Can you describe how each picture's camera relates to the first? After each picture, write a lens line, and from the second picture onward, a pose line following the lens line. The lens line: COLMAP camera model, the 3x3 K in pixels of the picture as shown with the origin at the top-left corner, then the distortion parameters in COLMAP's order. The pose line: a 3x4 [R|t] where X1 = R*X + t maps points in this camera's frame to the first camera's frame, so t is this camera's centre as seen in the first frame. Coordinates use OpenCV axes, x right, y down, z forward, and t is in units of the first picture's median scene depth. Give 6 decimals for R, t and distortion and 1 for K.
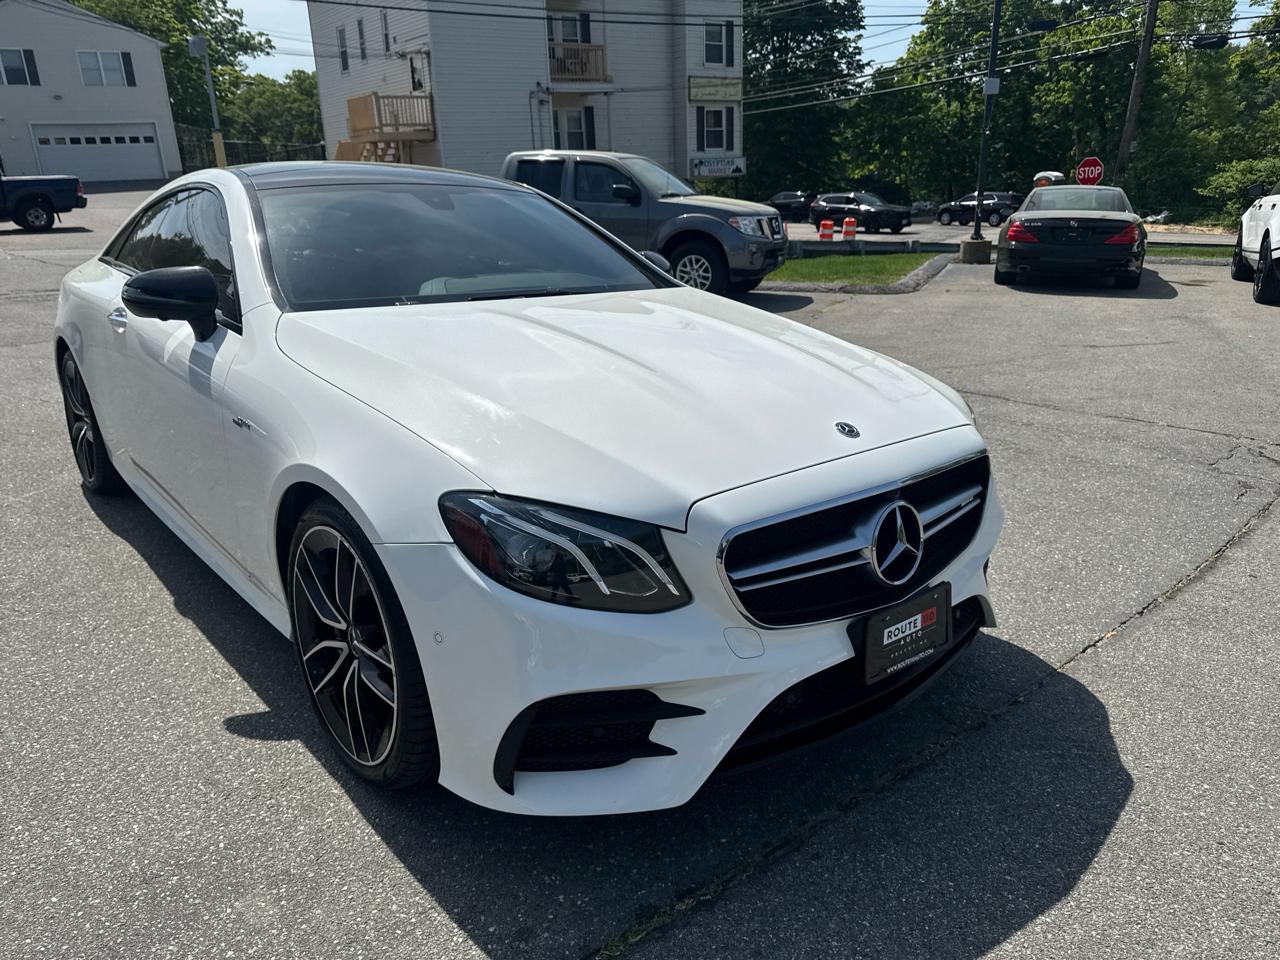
lens RADIAL K [[932.5, 0, 650.5], [0, 932.5, 476.1], [0, 0, 1]] dist [0.002648, -0.004095]
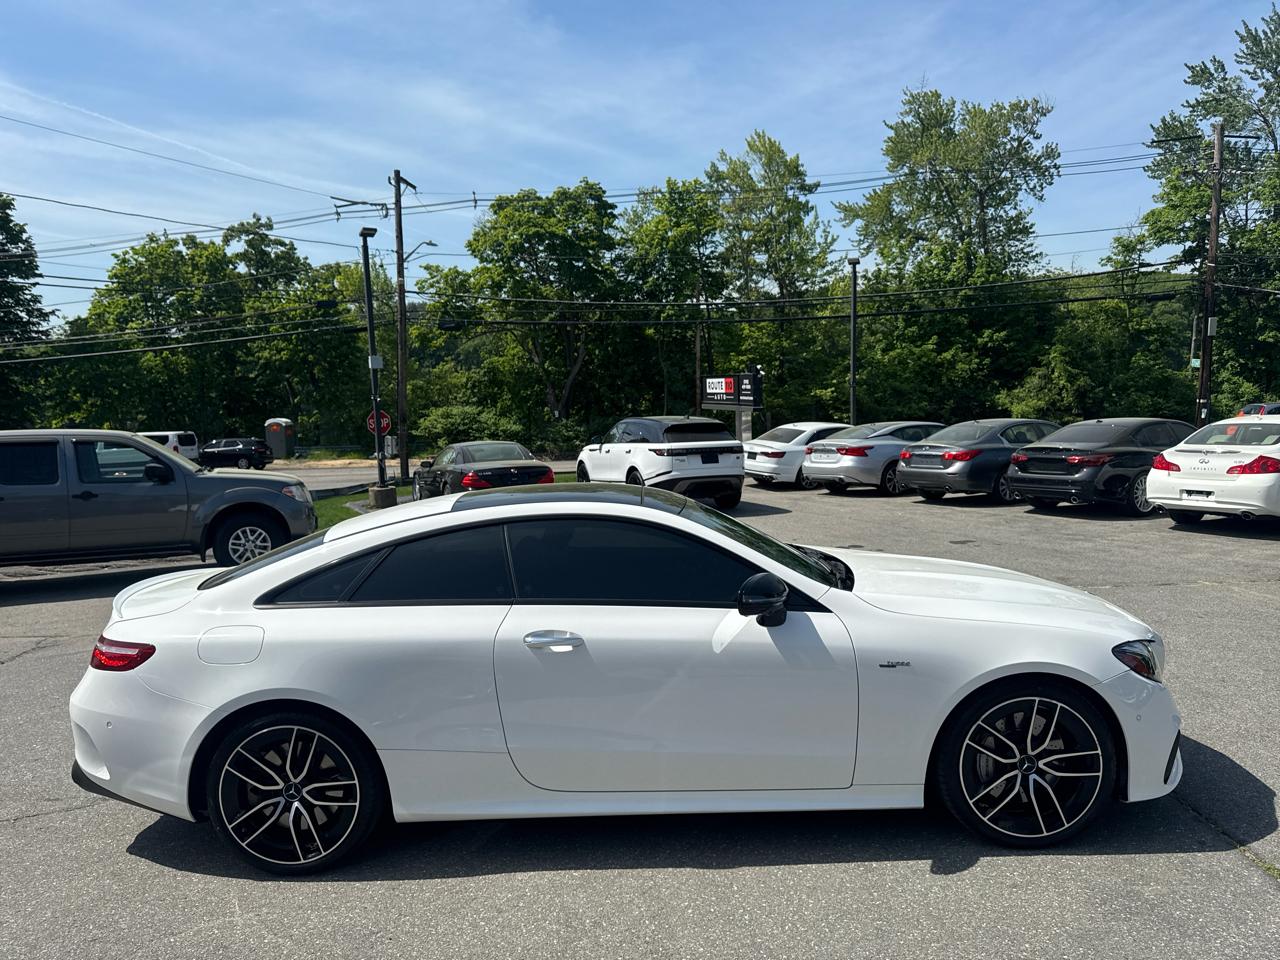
lens RADIAL K [[921.9, 0, 648.1], [0, 921.9, 471.1], [0, 0, 1]] dist [0.004734, -0.018668]
pose [[0.651962, -0.064766, 0.755481, -0.175882], [0.249402, 0.959224, -0.132995, -0.024968], [-0.716062, 0.275126, 0.641530, 0.023664]]
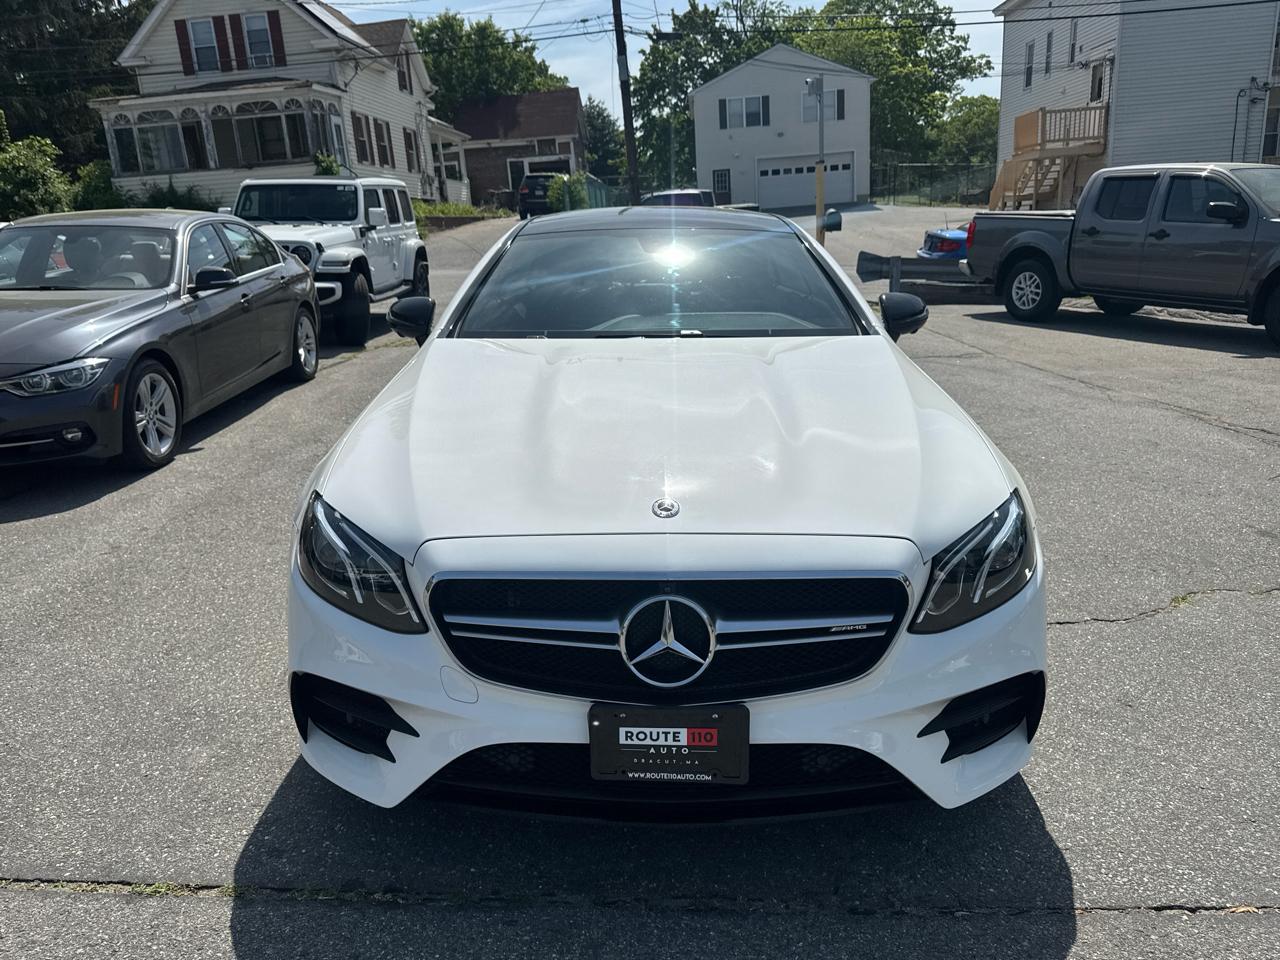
lens RADIAL K [[927.0, 0, 615.1], [0, 927.0, 482.1], [0, 0, 1]] dist [0.003233, -0.007382]
pose [[0.736838, 0.171757, -0.653888, 0.066069], [-0.178000, 0.982352, 0.057454, -0.010235], [0.652216, 0.074057, 0.754407, 0.023790]]
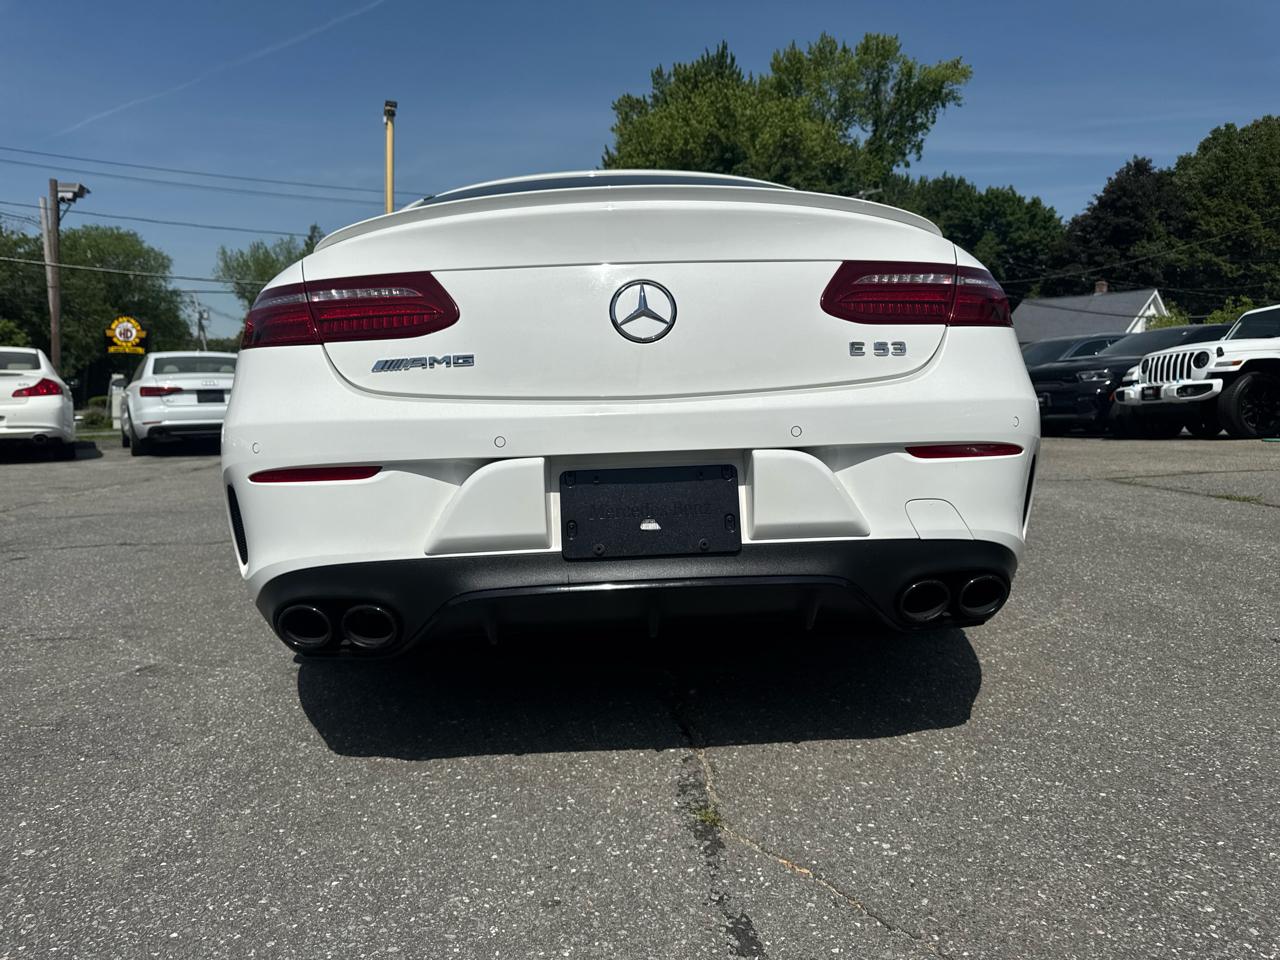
lens RADIAL K [[921.9, 0, 648.1], [0, 921.9, 471.1], [0, 0, 1]] dist [0.004734, -0.018668]
pose [[-0.799767, -0.029993, 0.599561, -0.144208], [0.193665, 0.932459, 0.304980, -0.054447], [-0.568213, 0.360027, -0.739942, 0.273645]]
